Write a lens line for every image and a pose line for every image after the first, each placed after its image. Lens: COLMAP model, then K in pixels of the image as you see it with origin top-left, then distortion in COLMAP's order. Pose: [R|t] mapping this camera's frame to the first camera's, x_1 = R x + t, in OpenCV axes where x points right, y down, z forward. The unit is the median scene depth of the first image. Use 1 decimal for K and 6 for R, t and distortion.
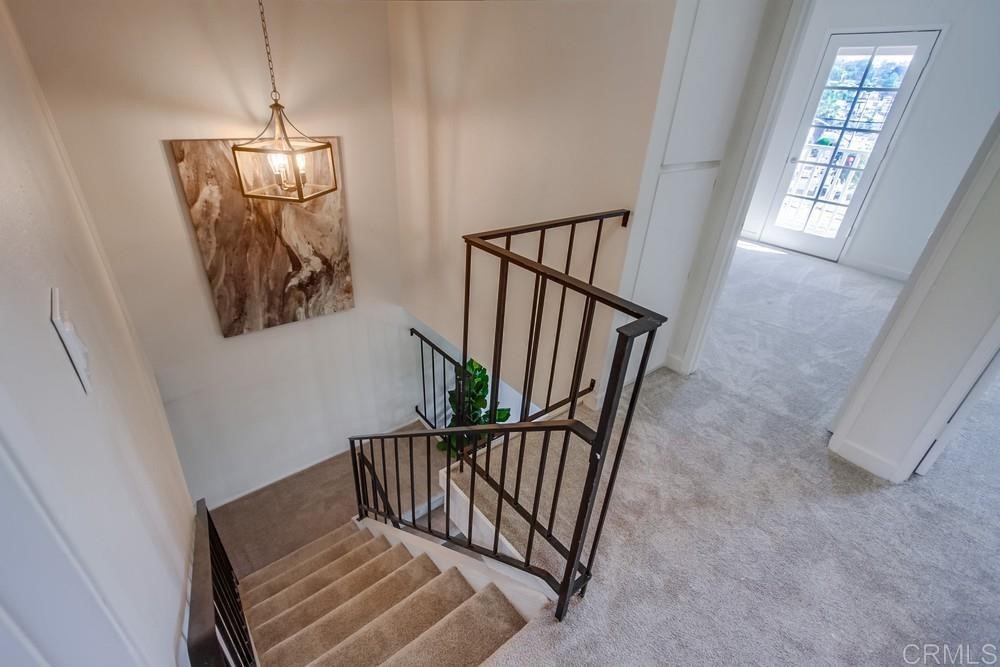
lens RADIAL K [[459.3, 0, 496.4], [0, 459.3, 337.7], [0, 0, 1]] dist [0.000344, -0.000006]
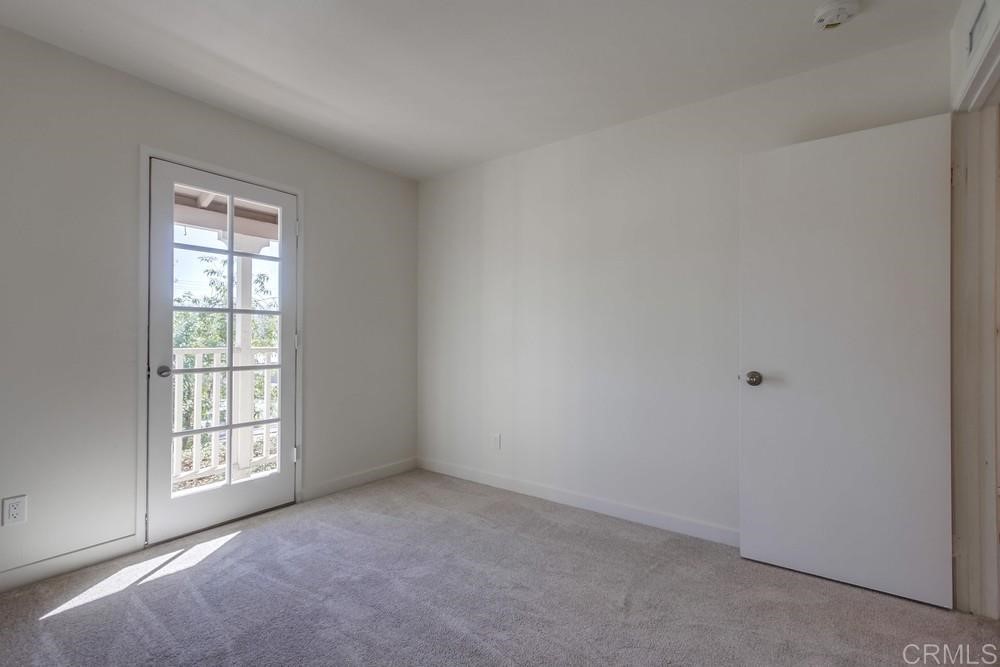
lens RADIAL K [[459.3, 0, 498.8], [0, 459.3, 335.6], [0, 0, 1]] dist [0.000344, -0.000006]
pose [[-0.233523, -0.042457, 0.971424, 0.280407], [0.463742, 0.873241, 0.149646, -1.198795], [-0.854640, 0.485436, -0.184232, 2.798734]]
